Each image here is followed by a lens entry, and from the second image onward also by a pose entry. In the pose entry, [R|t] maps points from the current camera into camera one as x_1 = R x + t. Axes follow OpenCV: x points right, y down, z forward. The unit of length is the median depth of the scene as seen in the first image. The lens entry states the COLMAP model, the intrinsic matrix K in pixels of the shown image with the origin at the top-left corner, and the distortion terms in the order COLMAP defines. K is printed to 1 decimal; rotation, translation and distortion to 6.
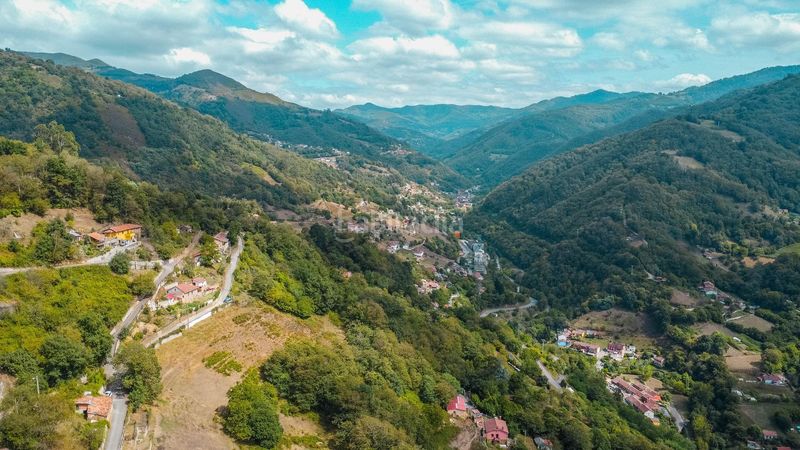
lens RADIAL K [[579.5, 0, 399.3], [0, 579.5, 229.6], [0, 0, 1]] dist [-0.023968, -0.011018]
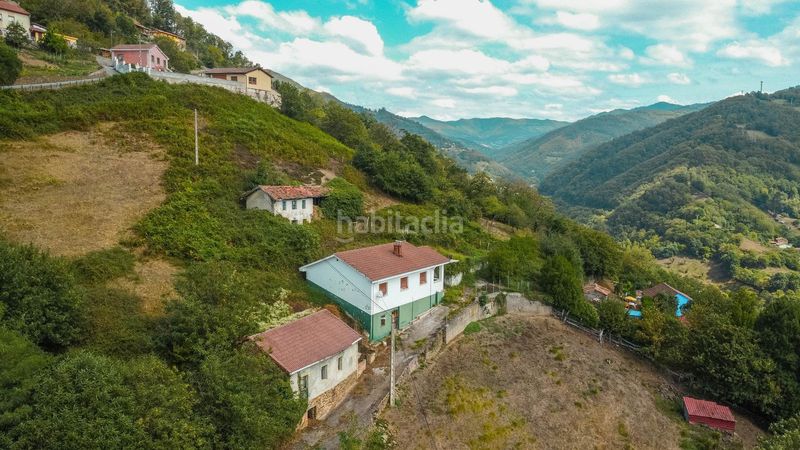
lens RADIAL K [[579.5, 0, 399.3], [0, 579.5, 229.6], [0, 0, 1]] dist [-0.023968, -0.011018]
pose [[0.995649, 0.023619, -0.090136, 0.003088], [-0.026691, 0.999098, -0.033025, 0.105078], [0.089275, 0.035287, 0.995382, 0.016964]]
